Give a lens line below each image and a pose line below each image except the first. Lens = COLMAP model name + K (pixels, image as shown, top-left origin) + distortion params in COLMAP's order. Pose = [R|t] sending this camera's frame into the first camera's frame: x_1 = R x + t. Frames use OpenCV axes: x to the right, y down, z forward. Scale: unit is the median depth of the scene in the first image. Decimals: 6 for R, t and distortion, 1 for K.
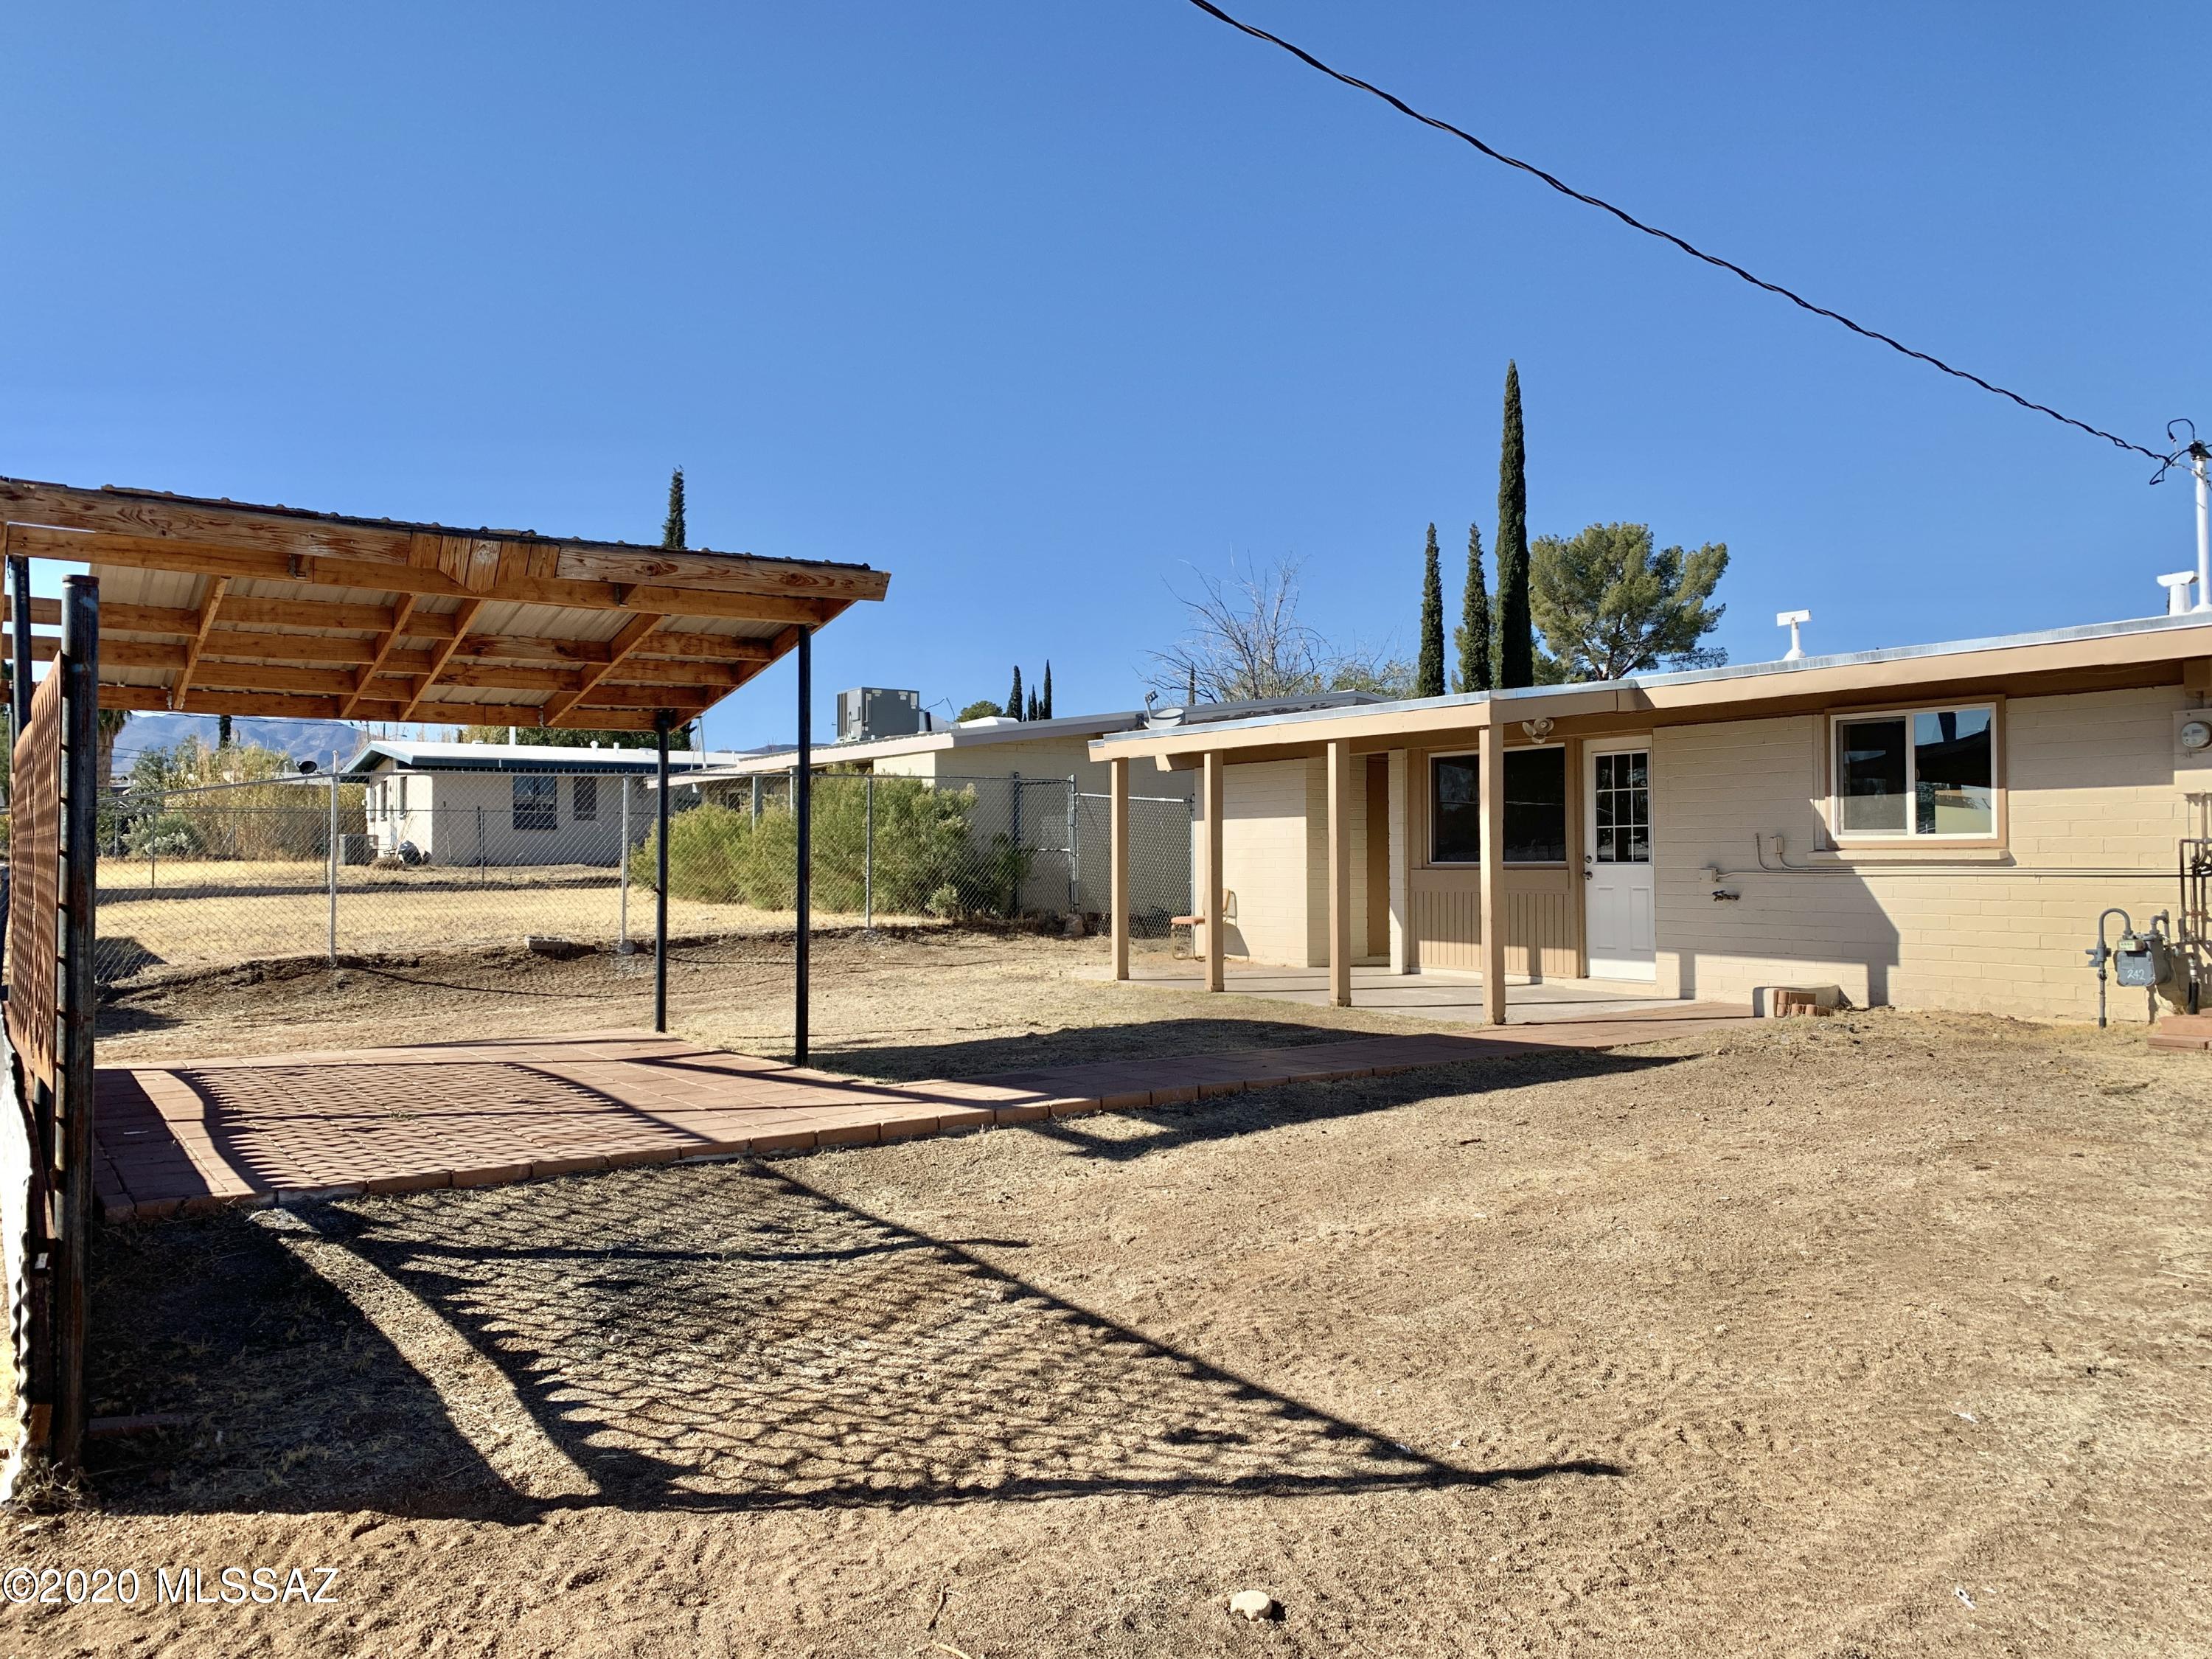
lens RADIAL K [[1677.7, 0, 1114.3], [0, 1677.7, 819.1], [0, 0, 1]] dist [0.057592, -0.094551]
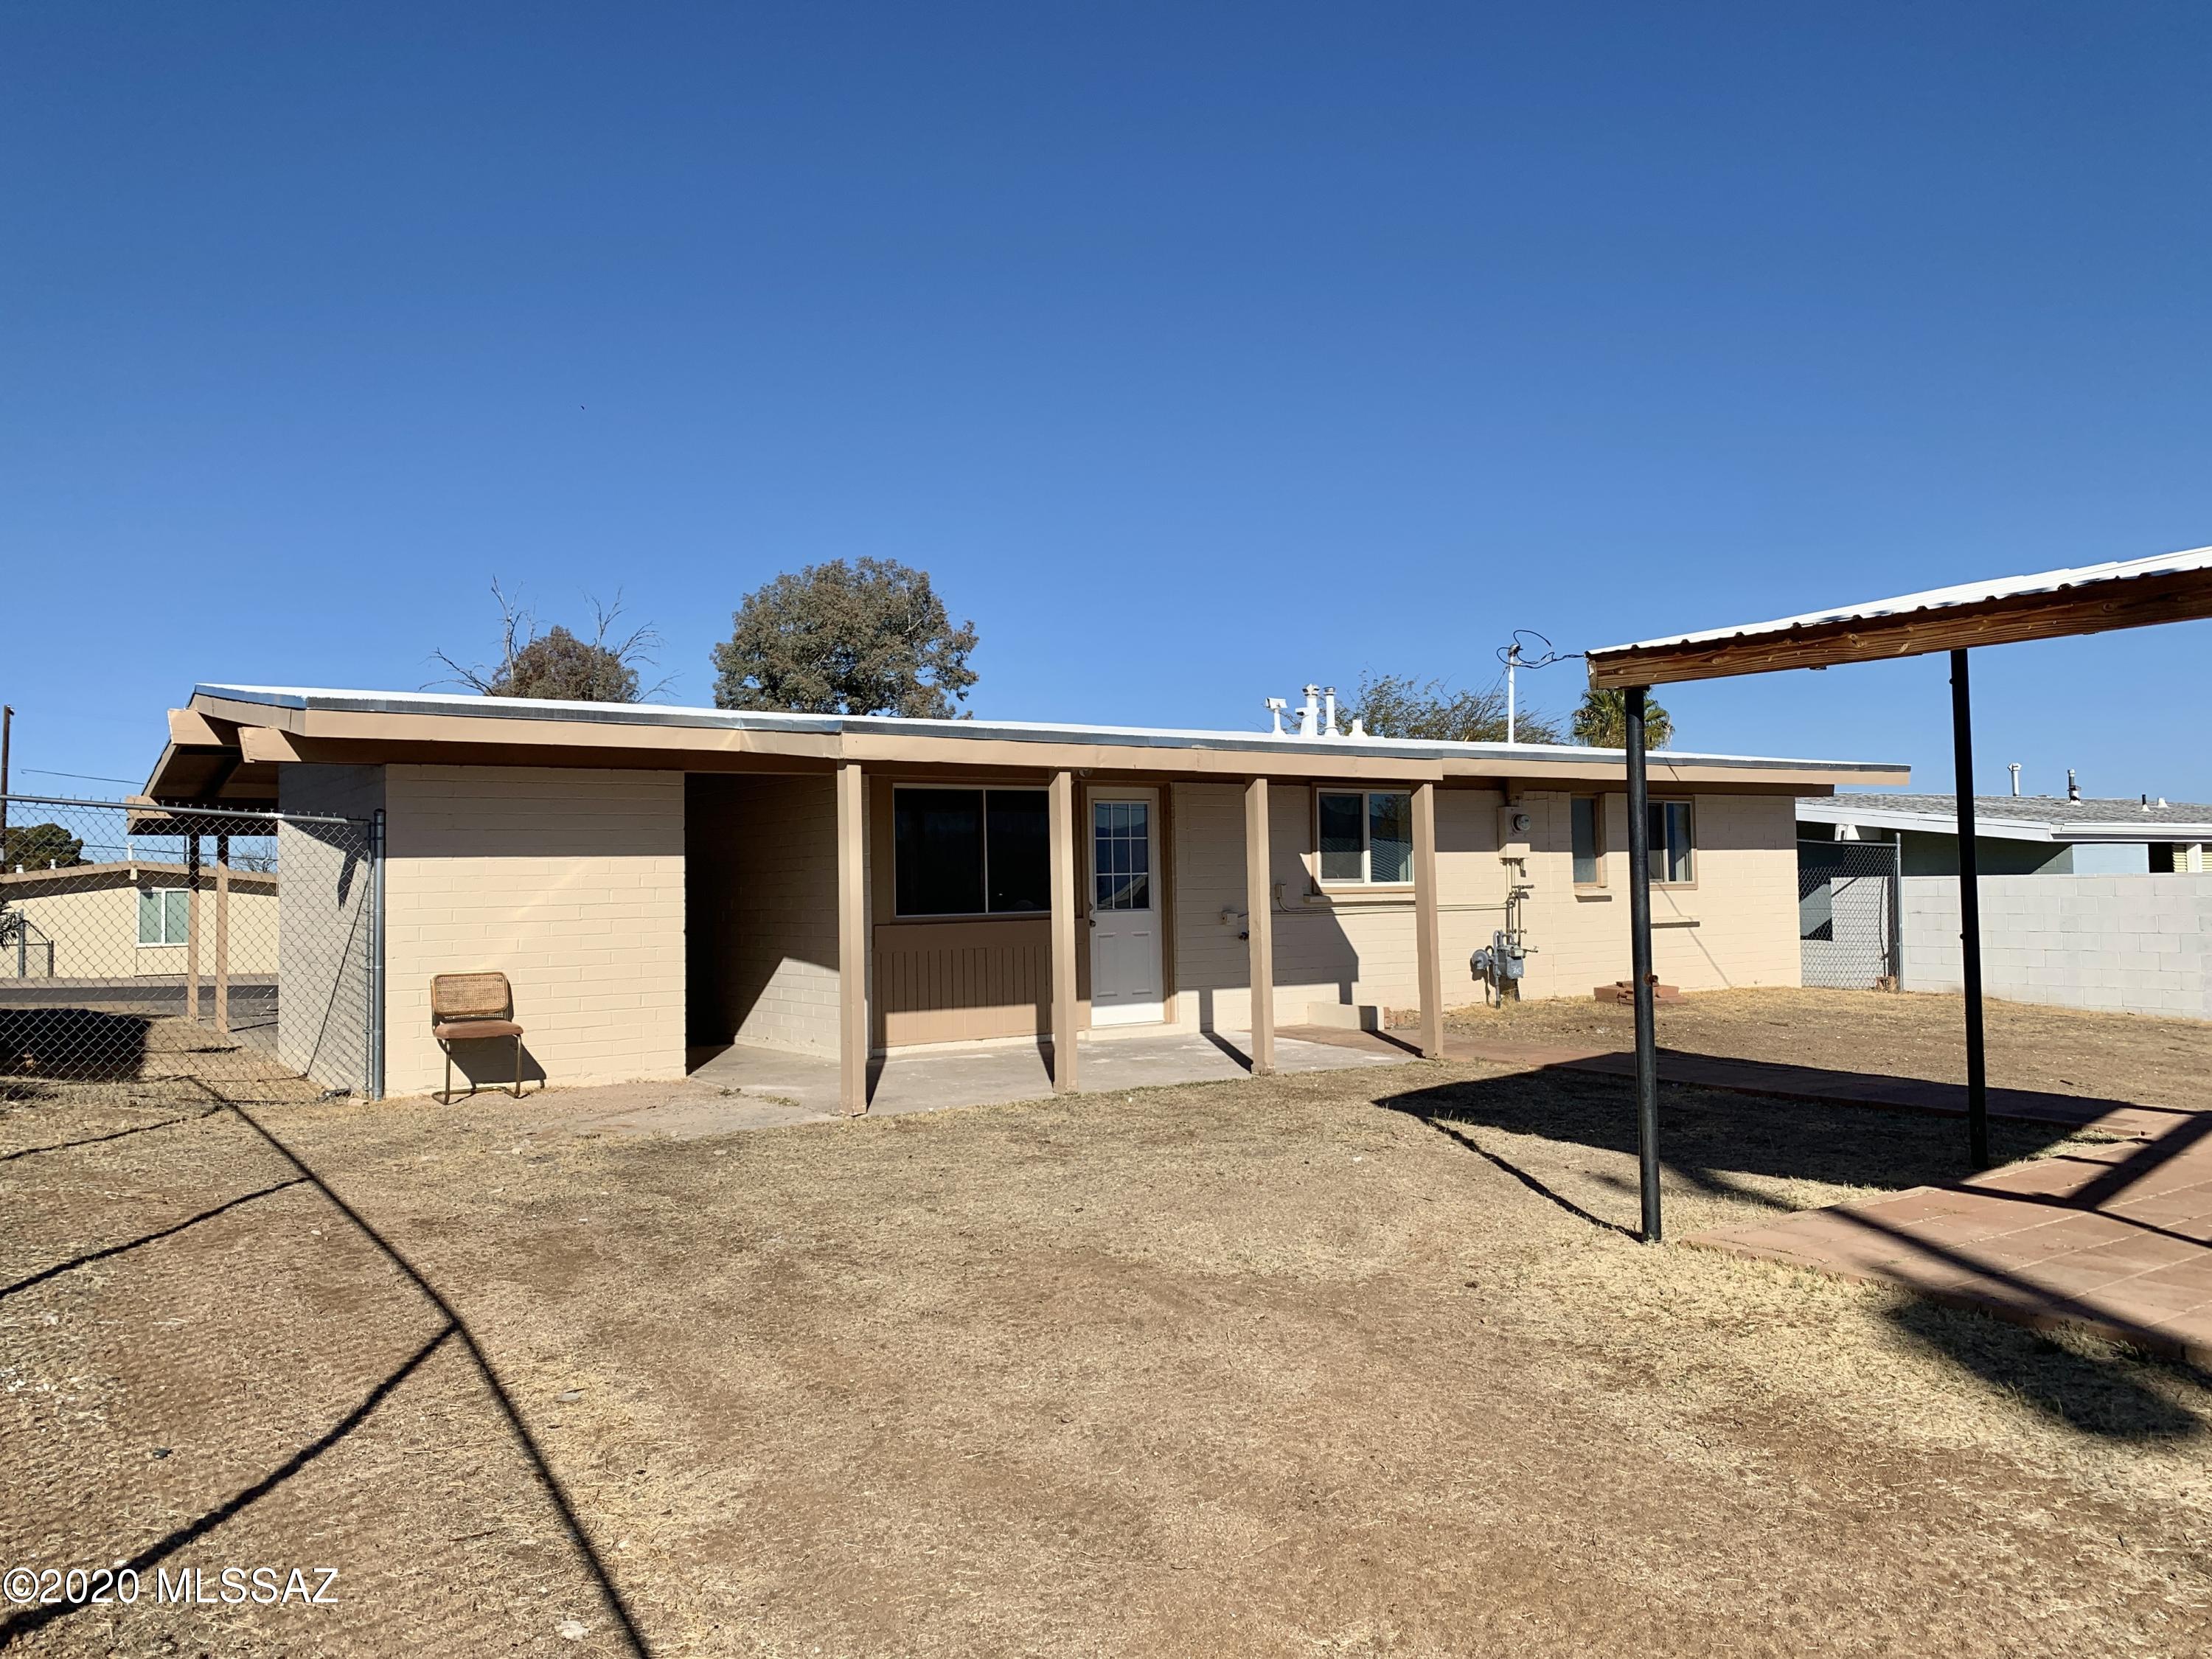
lens RADIAL K [[1677.7, 0, 1114.3], [0, 1677.7, 819.1], [0, 0, 1]] dist [0.057592, -0.094551]
pose [[-0.000312, 0.023355, 0.999727, -0.765193], [-0.018515, 0.999556, -0.023357, -0.005875], [-0.999829, -0.018517, 0.000121, 1.069485]]
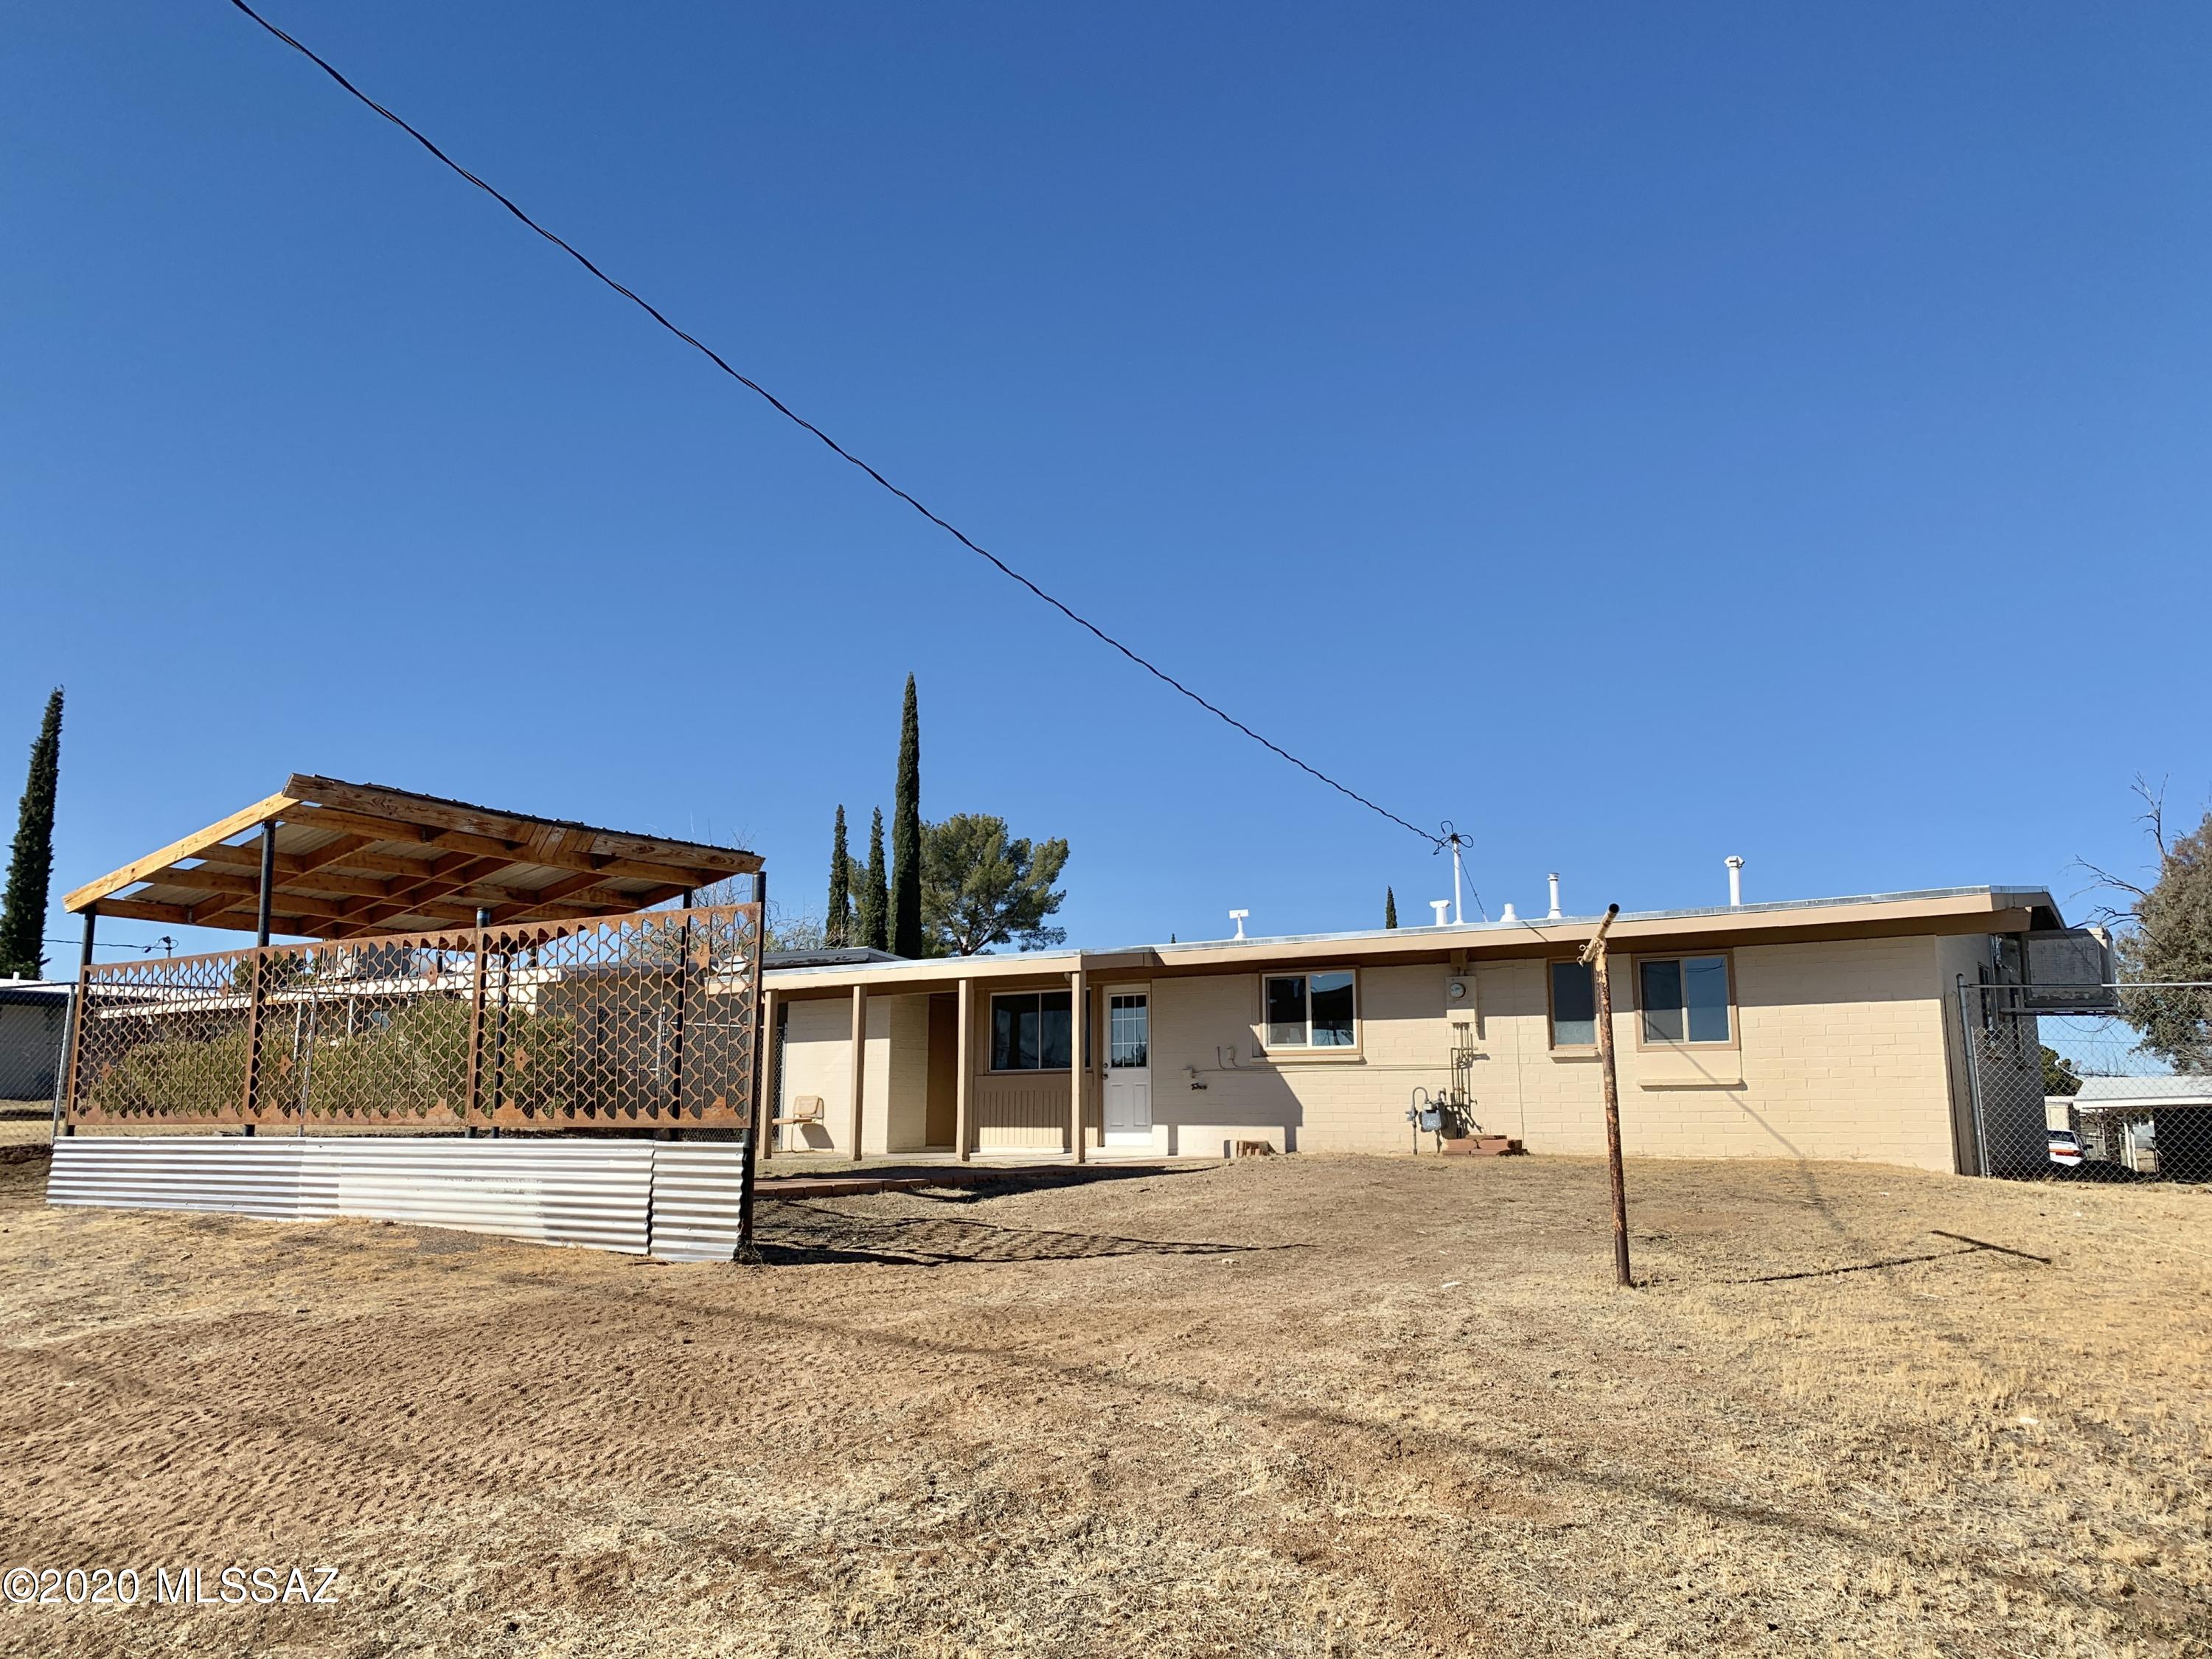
lens RADIAL K [[1689.9, 0, 1106.0], [0, 1689.9, 829.5], [0, 0, 1]] dist [0.168896, -0.270012]
pose [[0.920803, 0.071479, 0.383421, -0.338871], [-0.013110, 0.988180, -0.152736, 0.050447], [-0.389807, 0.135614, 0.910857, -0.439487]]
